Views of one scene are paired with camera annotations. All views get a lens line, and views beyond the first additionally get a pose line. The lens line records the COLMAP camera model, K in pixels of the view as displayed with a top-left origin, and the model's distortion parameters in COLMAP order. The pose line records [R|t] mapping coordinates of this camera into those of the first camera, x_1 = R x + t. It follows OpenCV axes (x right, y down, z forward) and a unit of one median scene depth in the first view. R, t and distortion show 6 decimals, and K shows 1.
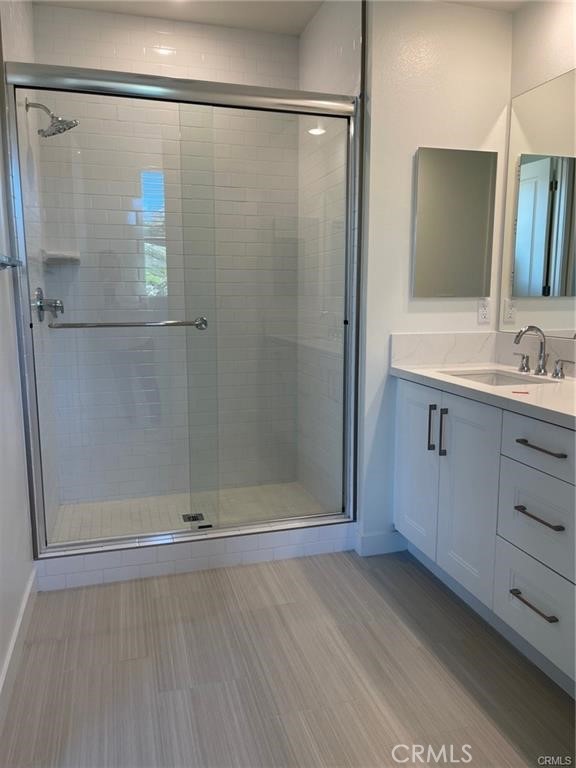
lens RADIAL K [[574.8, 0, 288.0], [0, 574.8, 384.0], [0, 0, 1]] dist [0.068210, -0.098519]
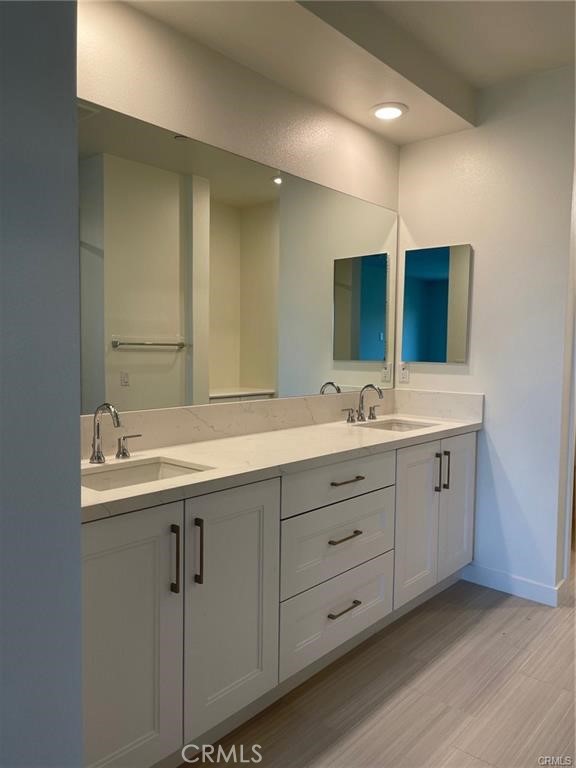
lens RADIAL K [[574.8, 0, 288.0], [0, 574.8, 384.0], [0, 0, 1]] dist [0.068210, -0.098519]
pose [[0.544270, 0.059287, -0.836813, 1.353074], [-0.146673, 0.988861, -0.025337, -0.035548], [0.825989, 0.136528, 0.546902, 0.128978]]
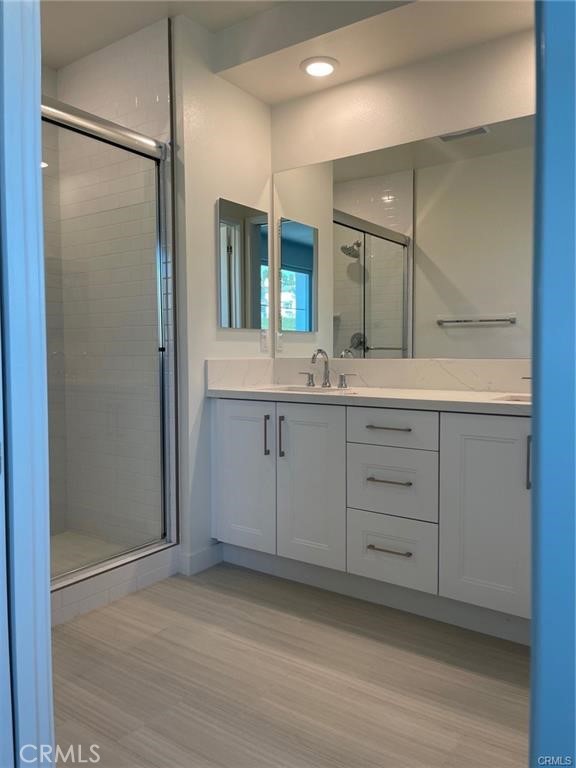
lens RADIAL K [[577.6, 0, 288.7], [0, 577.6, 387.9], [0, 0, 1]] dist [0.064801, -0.103595]
pose [[0.778174, -0.040202, 0.626761, -0.390707], [0.101044, 0.992963, -0.061763, 0.050791], [-0.619868, 0.111393, 0.776760, 0.055022]]
